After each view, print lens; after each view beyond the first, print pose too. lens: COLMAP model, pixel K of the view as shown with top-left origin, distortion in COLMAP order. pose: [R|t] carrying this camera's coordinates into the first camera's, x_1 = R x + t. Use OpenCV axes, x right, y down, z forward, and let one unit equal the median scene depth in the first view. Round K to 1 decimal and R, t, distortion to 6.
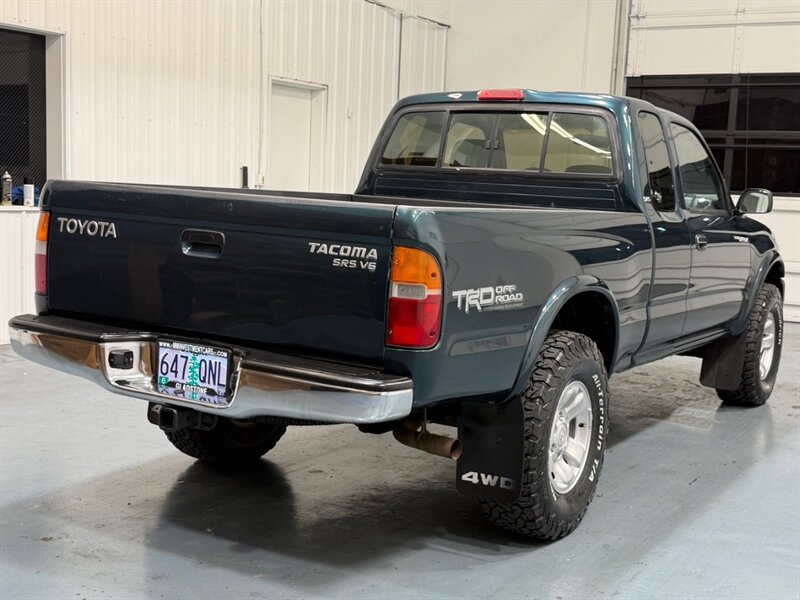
lens RADIAL K [[1139.1, 0, 392.7], [0, 1139.1, 263.1], [0, 0, 1]] dist [0.171571, 0.000000]
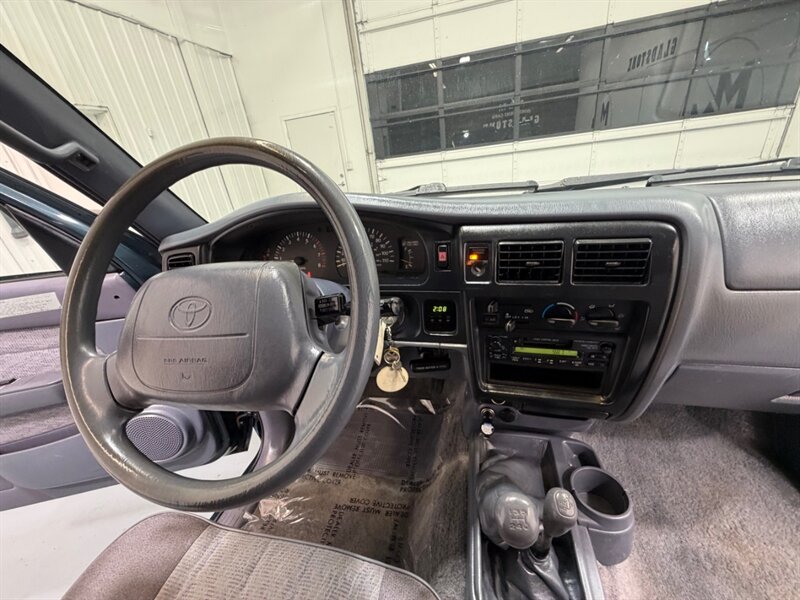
lens RADIAL K [[321.3, 0, 396.7], [0, 321.3, 301.1], [0, 0, 1]] dist [0.000316, -0.000203]
pose [[0.935442, -0.279513, 0.216380, 0.222199], [0.187291, 0.911083, 0.367220, -0.130821], [-0.299783, -0.302987, 0.904615, 1.585026]]
